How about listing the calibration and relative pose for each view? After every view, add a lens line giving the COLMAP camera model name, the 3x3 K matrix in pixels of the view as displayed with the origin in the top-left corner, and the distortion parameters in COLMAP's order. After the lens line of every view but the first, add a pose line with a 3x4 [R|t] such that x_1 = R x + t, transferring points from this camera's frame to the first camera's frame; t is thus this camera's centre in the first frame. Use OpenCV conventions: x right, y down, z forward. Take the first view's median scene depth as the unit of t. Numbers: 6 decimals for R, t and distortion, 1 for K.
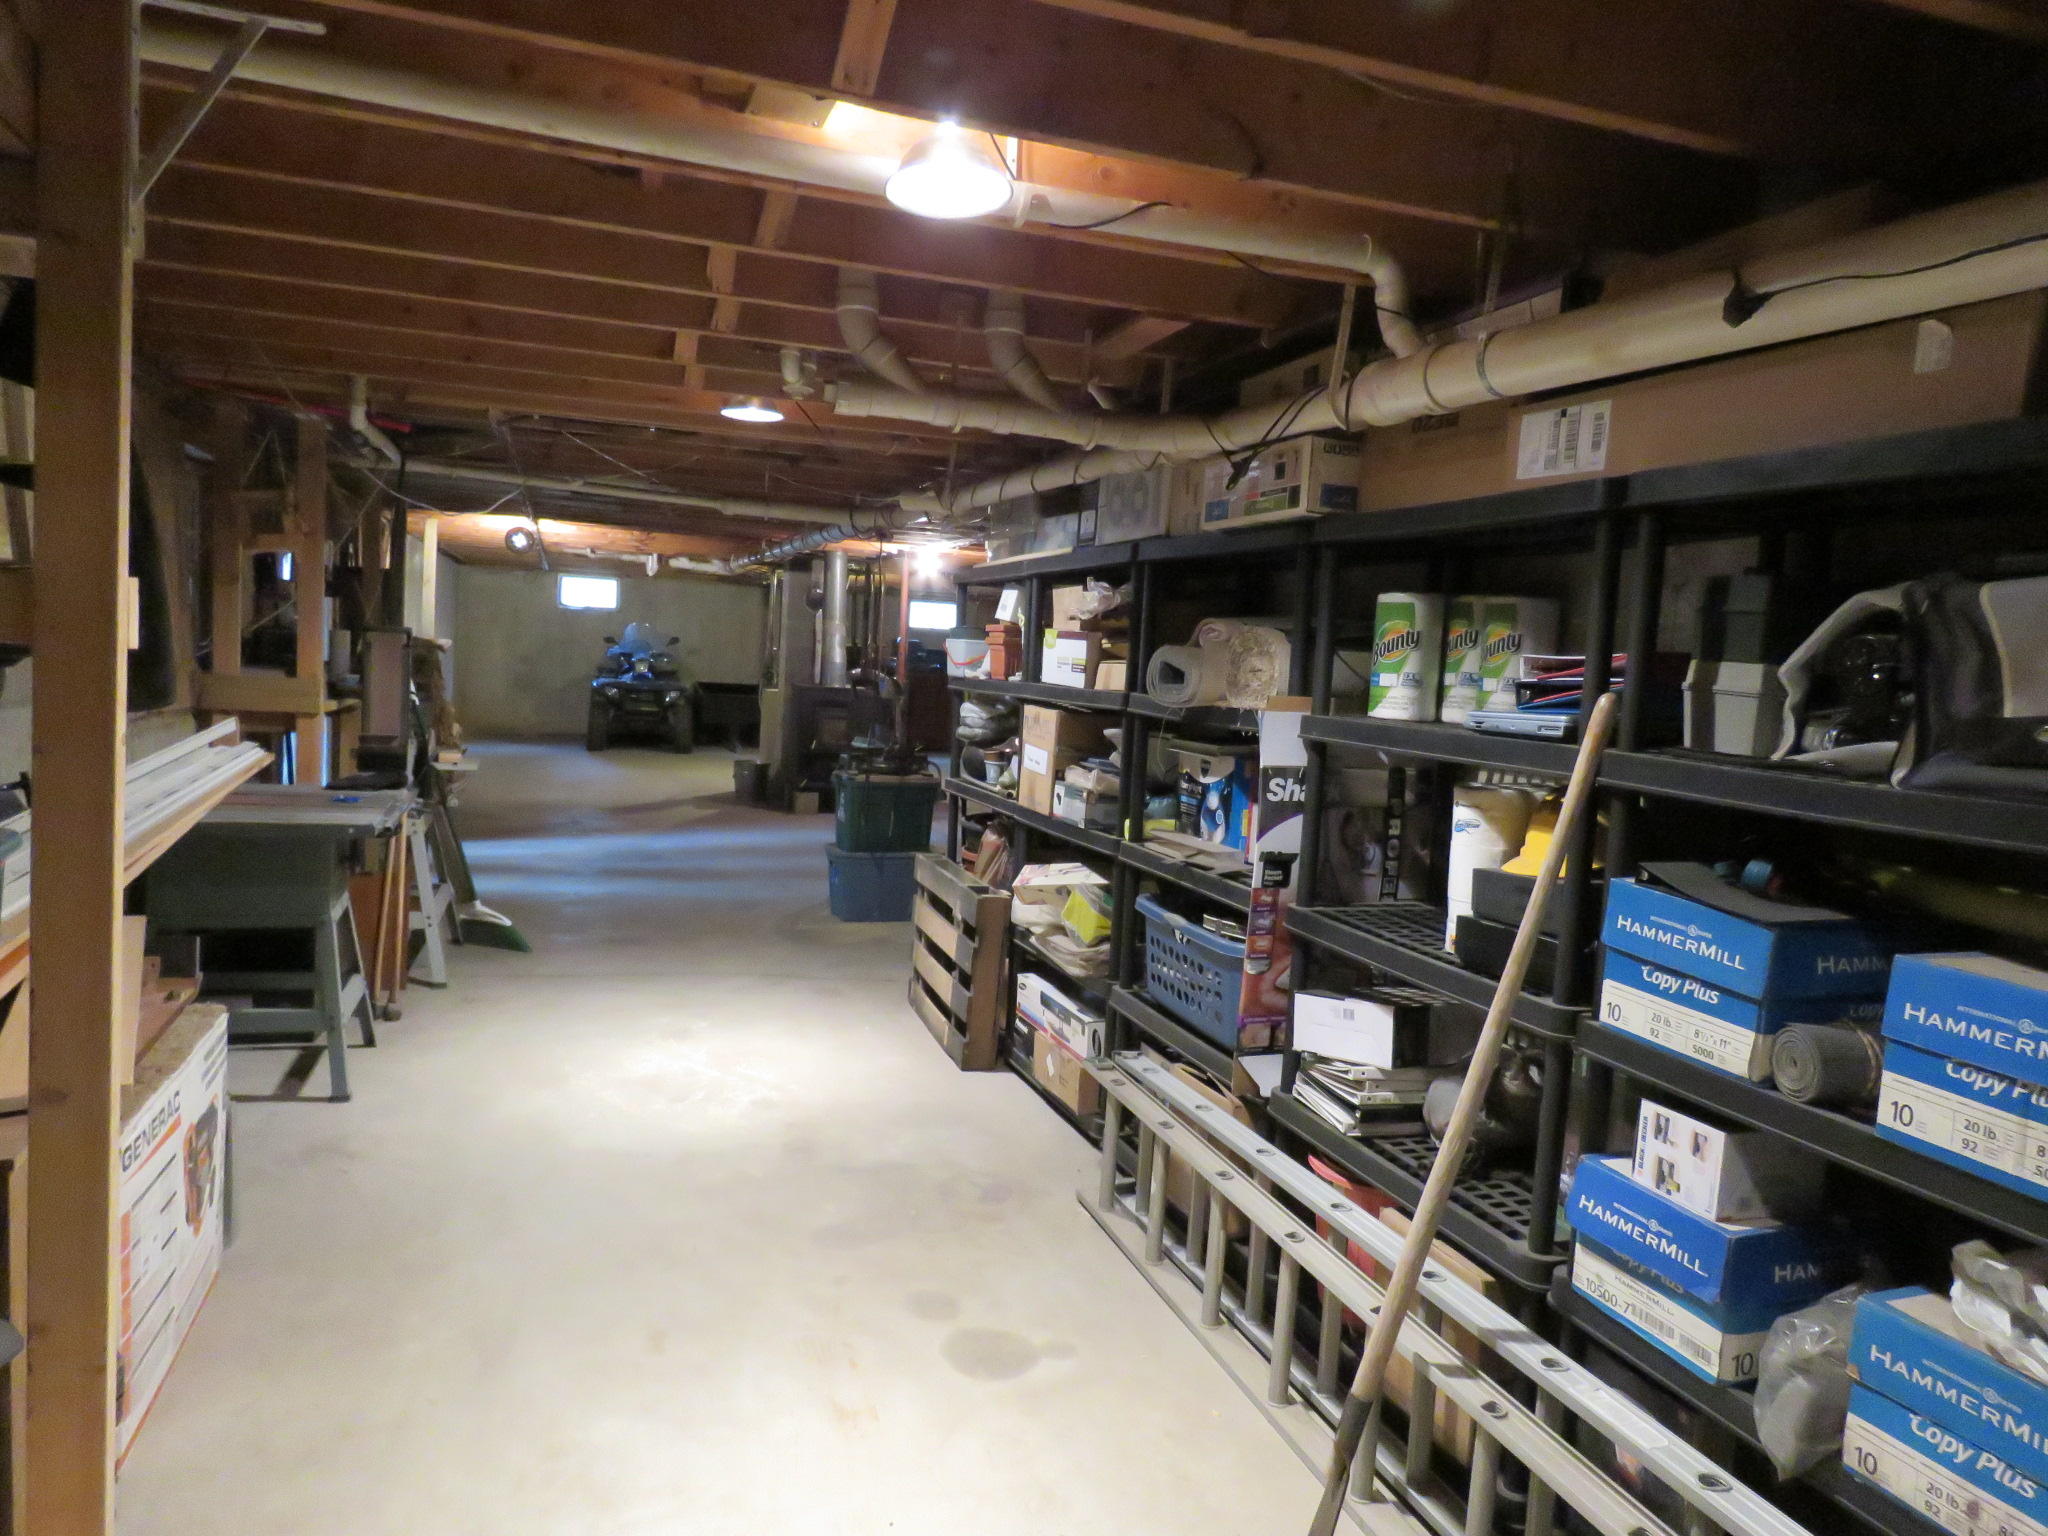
lens RADIAL K [[1309.8, 0, 1020.3], [0, 1309.8, 762.2], [0, 0, 1]] dist [0.002156, -0.000453]
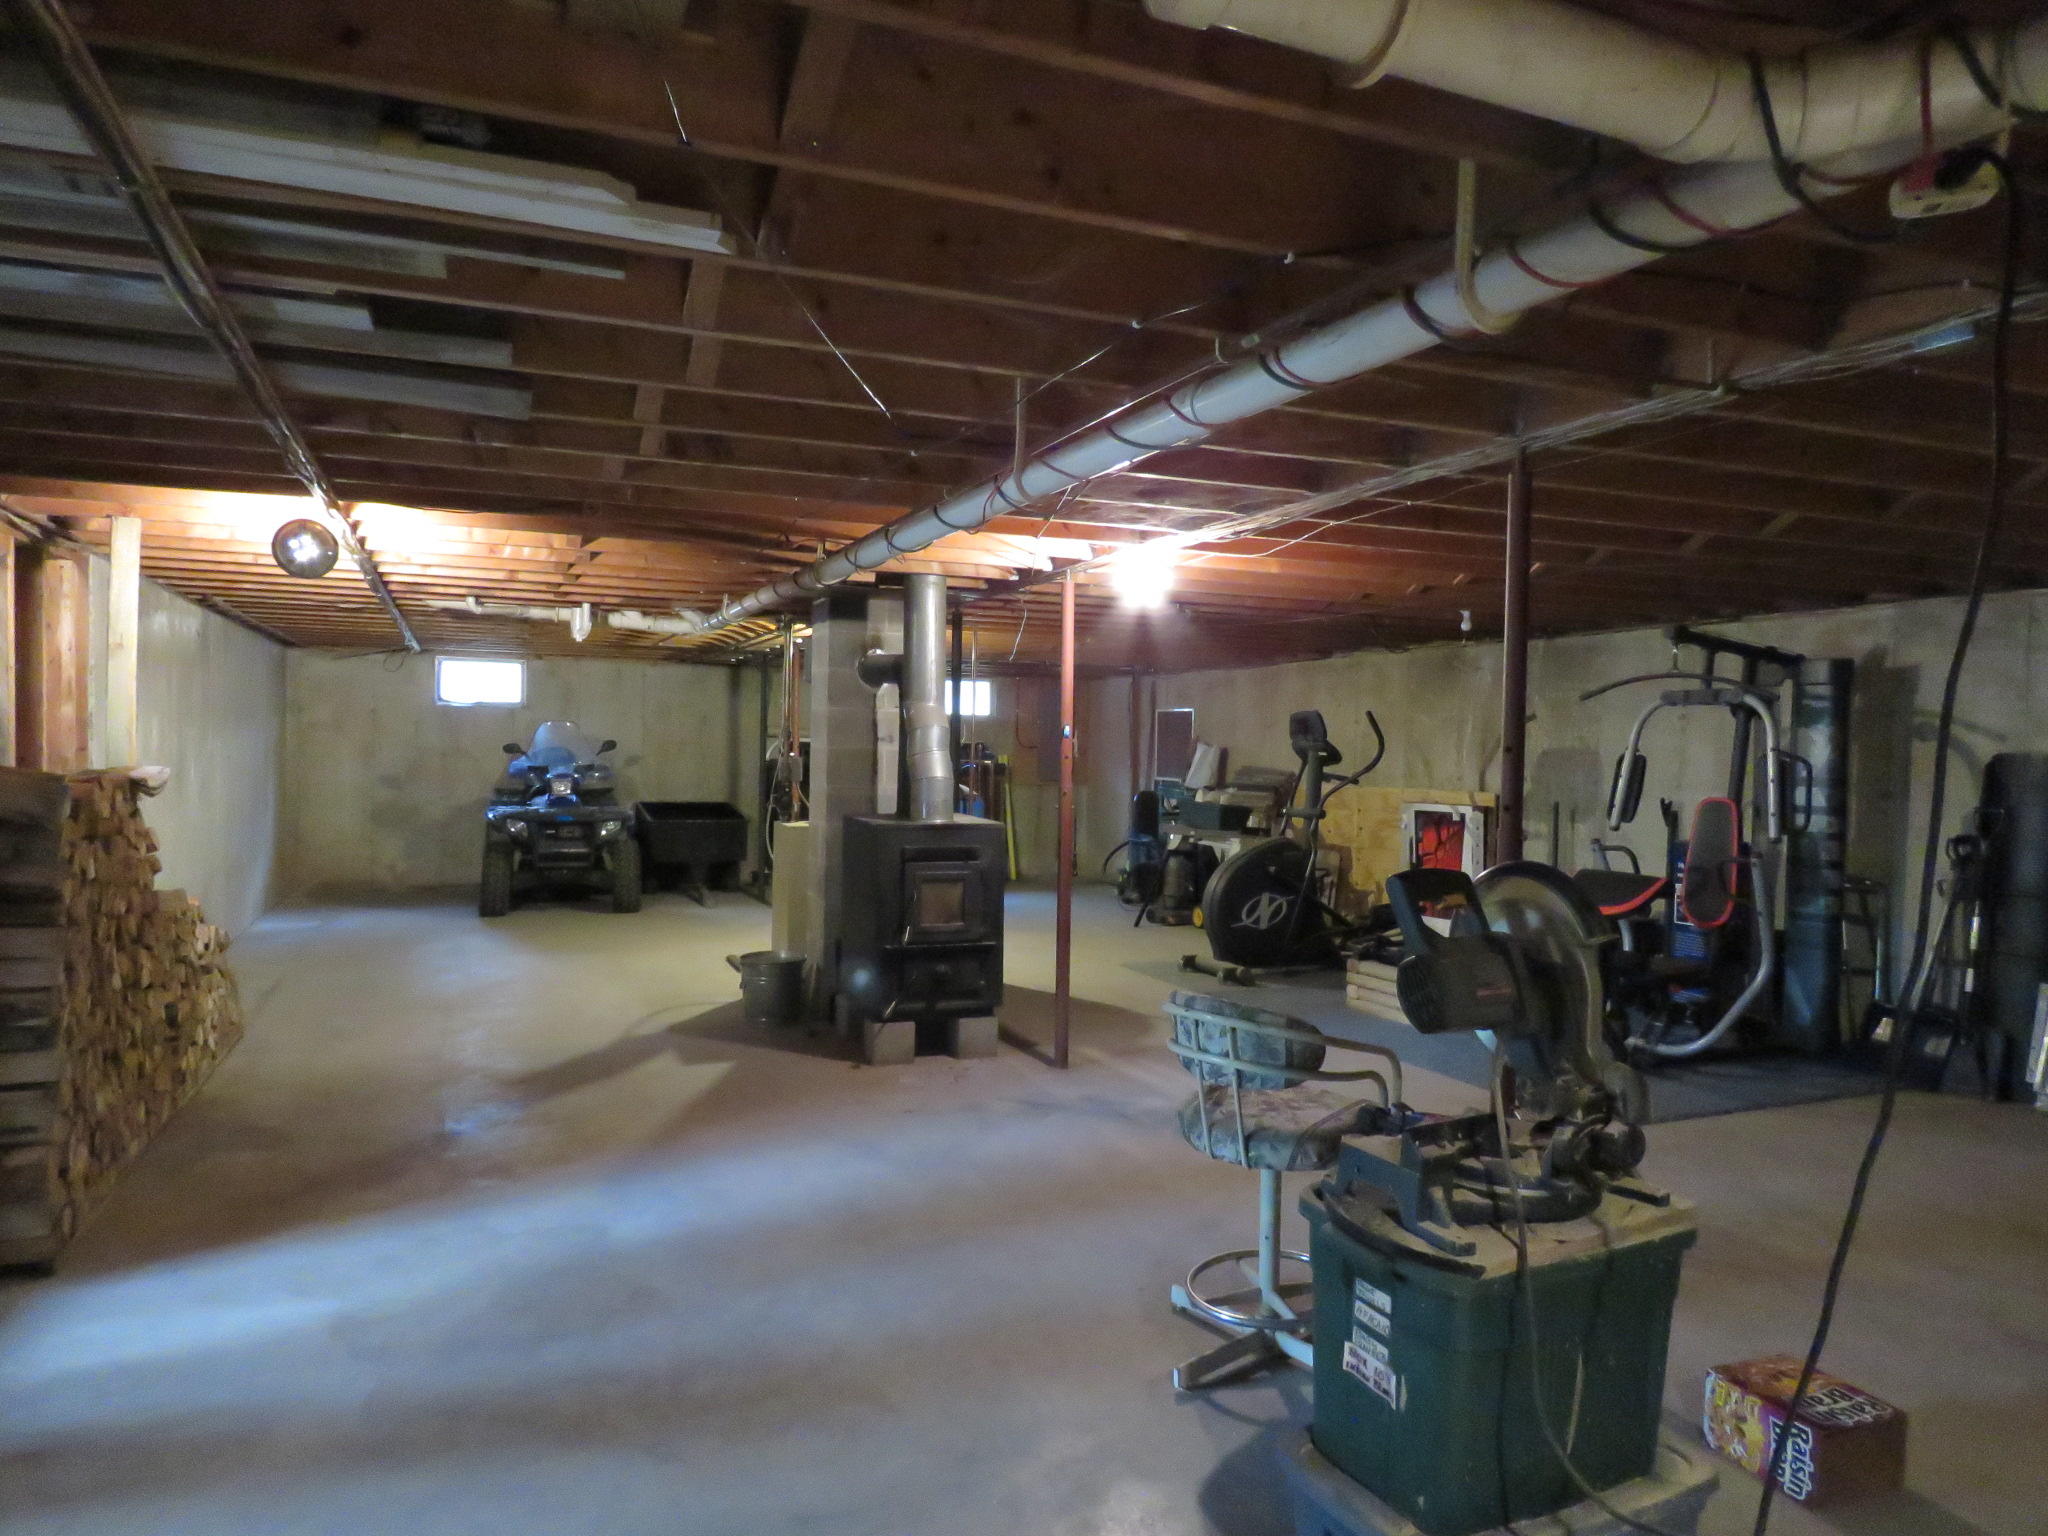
lens RADIAL K [[1309.8, 0, 1023.2], [0, 1309.8, 771.7], [0, 0, 1]] dist [0.002156, -0.000453]
pose [[0.996947, -0.040895, 0.066513, -0.098968], [0.044745, 0.997344, -0.057462, -0.031878], [-0.063986, 0.060263, 0.996130, 0.319814]]
